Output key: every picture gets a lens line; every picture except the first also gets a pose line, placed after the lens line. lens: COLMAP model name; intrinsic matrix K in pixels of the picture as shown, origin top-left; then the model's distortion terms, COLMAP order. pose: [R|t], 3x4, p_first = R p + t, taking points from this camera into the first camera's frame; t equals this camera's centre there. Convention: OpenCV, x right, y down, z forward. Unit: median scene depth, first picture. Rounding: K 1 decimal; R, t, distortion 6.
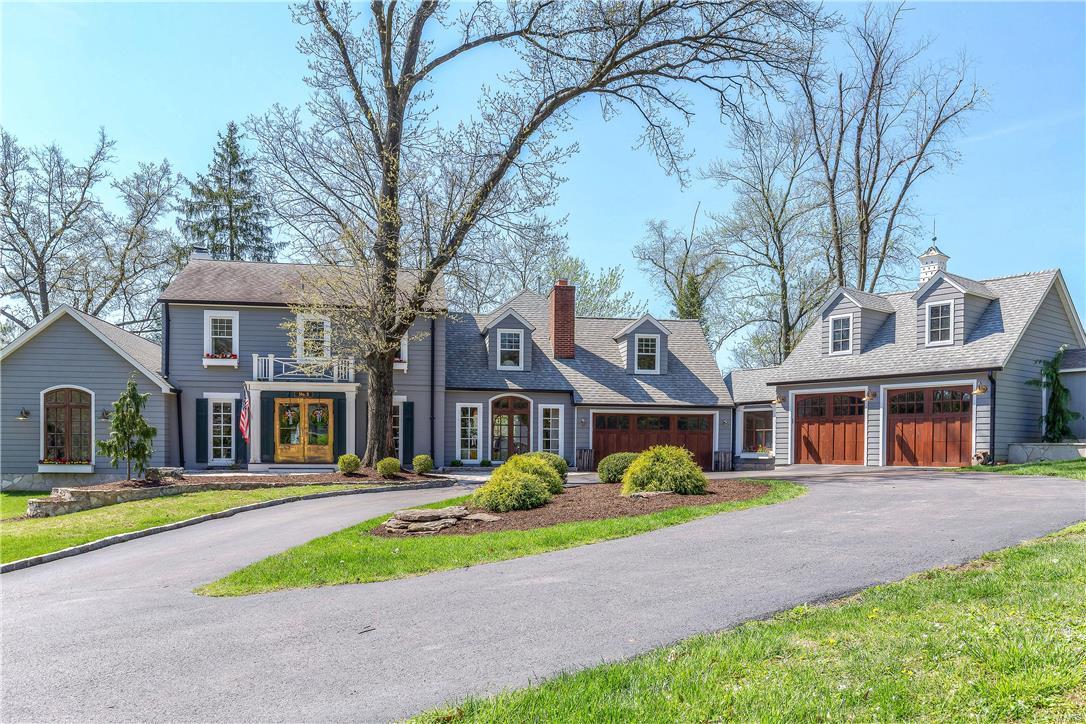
lens RADIAL K [[826.4, 0, 543.2], [0, 826.4, 464.5], [0, 0, 1]] dist [-0.001013, 0.000389]
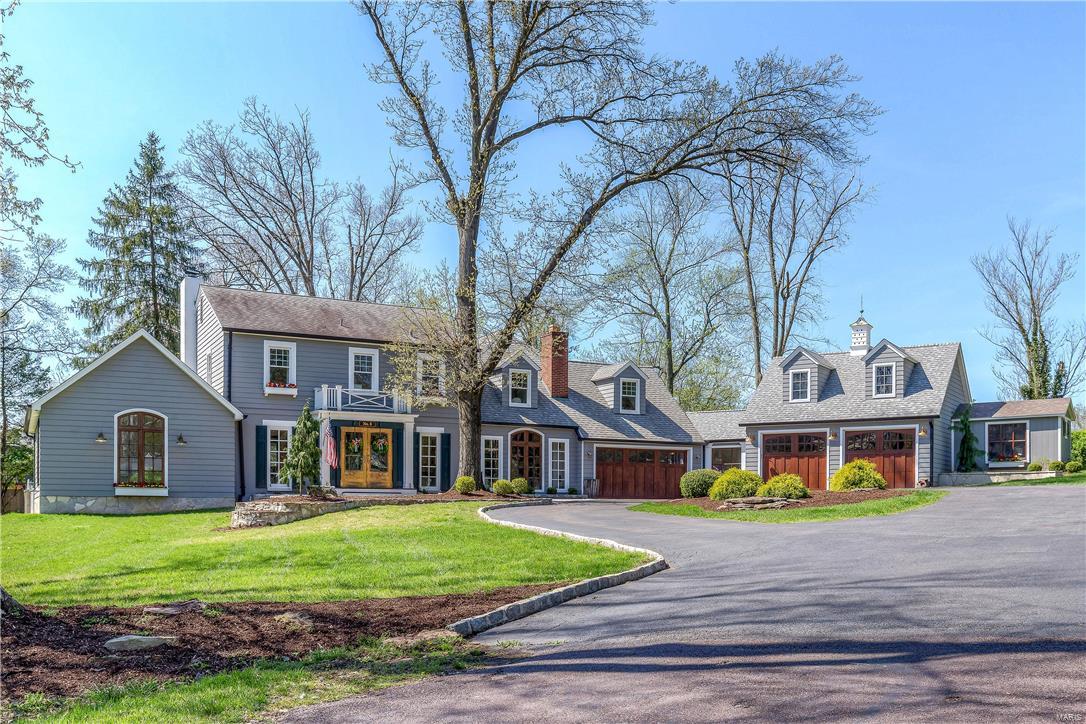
lens RADIAL K [[951.0, 0, 542.6], [0, 951.0, 508.3], [0, 0, 1]] dist [0.001826, -0.010633]
pose [[0.956099, -0.001946, 0.293037, -0.409288], [0.005324, 0.999928, -0.010731, 0.036408], [-0.292995, 0.011820, 0.956041, -0.224896]]
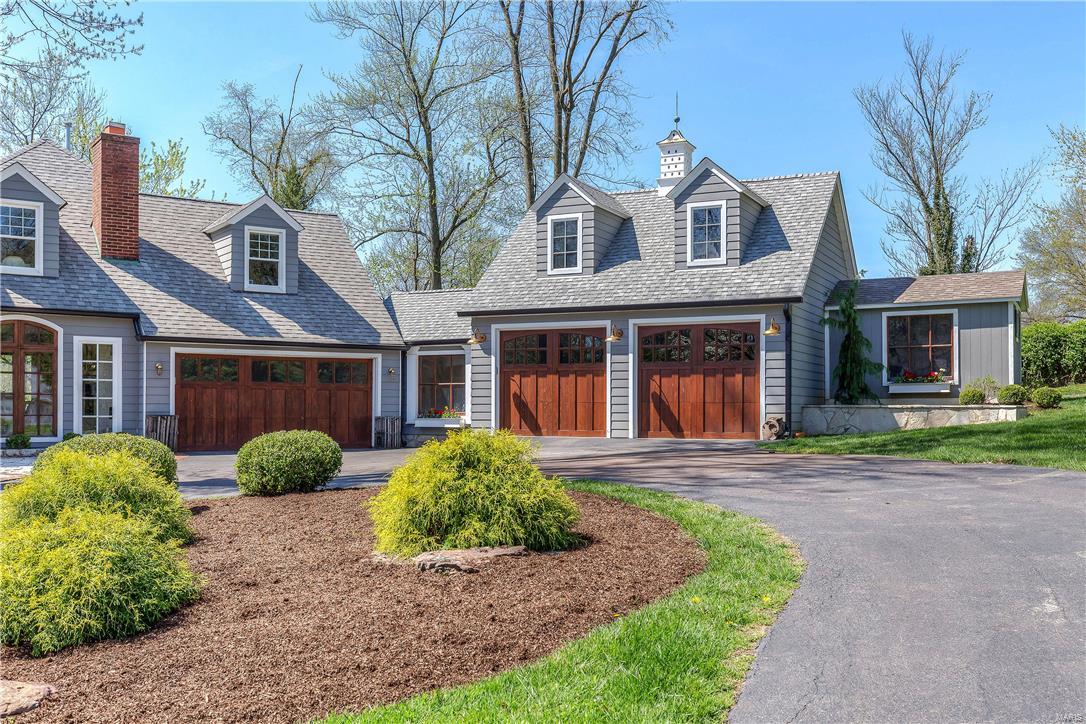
lens RADIAL K [[1051.9, 0, 544.2], [0, 1051.9, 408.9], [0, 0, 1]] dist [0.001170, 0.004842]
pose [[0.906708, -0.004365, 0.421737, -0.018717], [0.010817, 0.999858, -0.012907, -0.011015], [-0.421621, 0.016265, 0.906626, 0.225642]]
